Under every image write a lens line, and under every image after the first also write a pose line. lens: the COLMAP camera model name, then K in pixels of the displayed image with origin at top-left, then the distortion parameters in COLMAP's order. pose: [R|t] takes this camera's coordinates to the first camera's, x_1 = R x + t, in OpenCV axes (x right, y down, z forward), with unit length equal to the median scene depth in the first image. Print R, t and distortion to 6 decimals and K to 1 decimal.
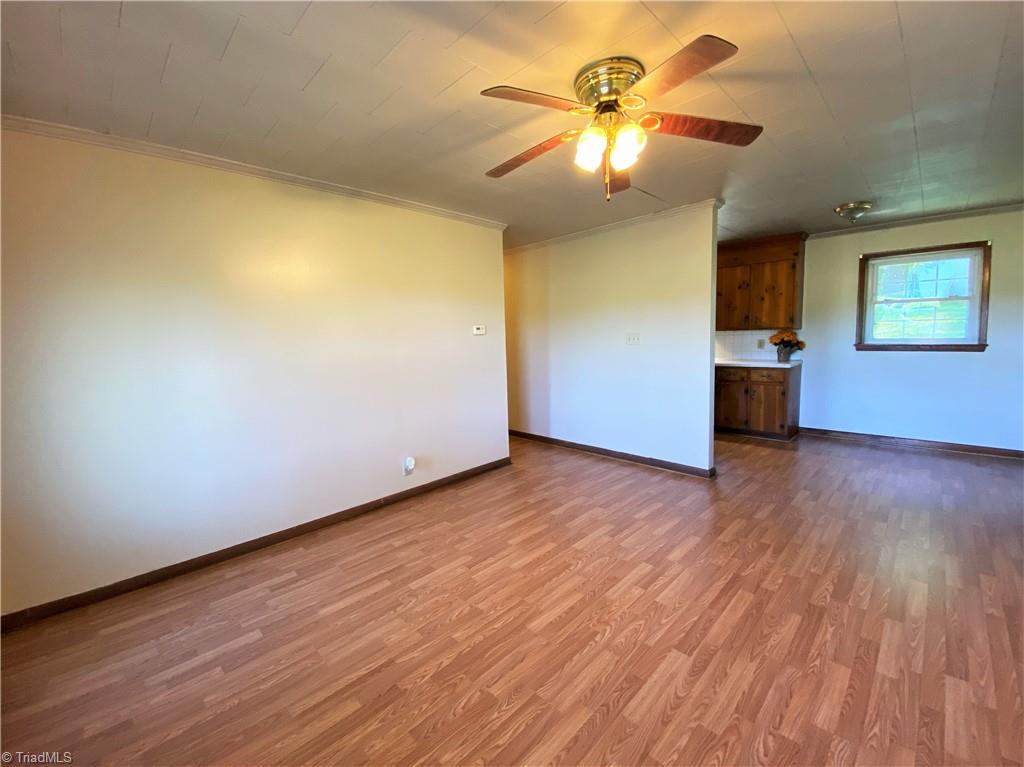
lens RADIAL K [[419.3, 0, 510.2], [0, 419.3, 378.9], [0, 0, 1]] dist [0.018461, -0.018073]
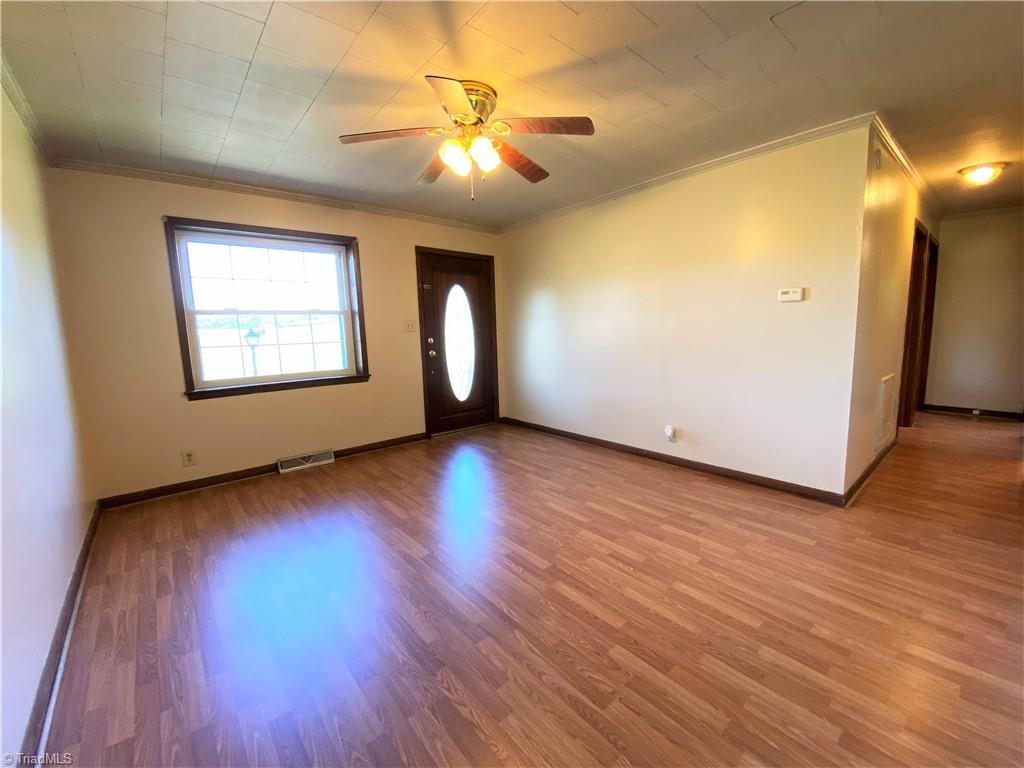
lens RADIAL K [[427.7, 0, 502.3], [0, 427.7, 385.4], [0, 0, 1]] dist [0.001057, -0.000097]
pose [[-0.113867, 0.166130, -0.979508, 1.155683], [-0.074551, 0.981711, 0.175171, -0.089330], [0.990695, 0.092969, -0.099400, 0.950346]]
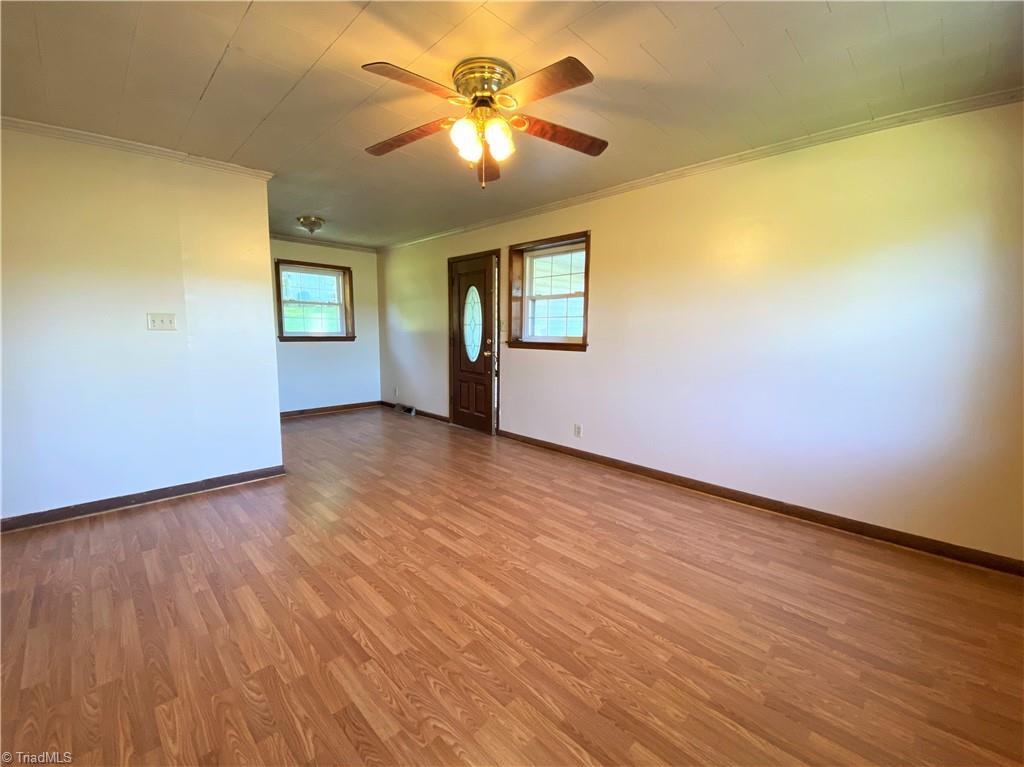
lens RADIAL K [[419.3, 0, 510.2], [0, 419.3, 378.9], [0, 0, 1]] dist [0.018461, -0.018073]
pose [[0.015161, -0.090399, 0.995790, -0.689575], [0.098663, 0.991180, 0.088478, -0.011476], [-0.995005, 0.096906, 0.023946, 0.719244]]
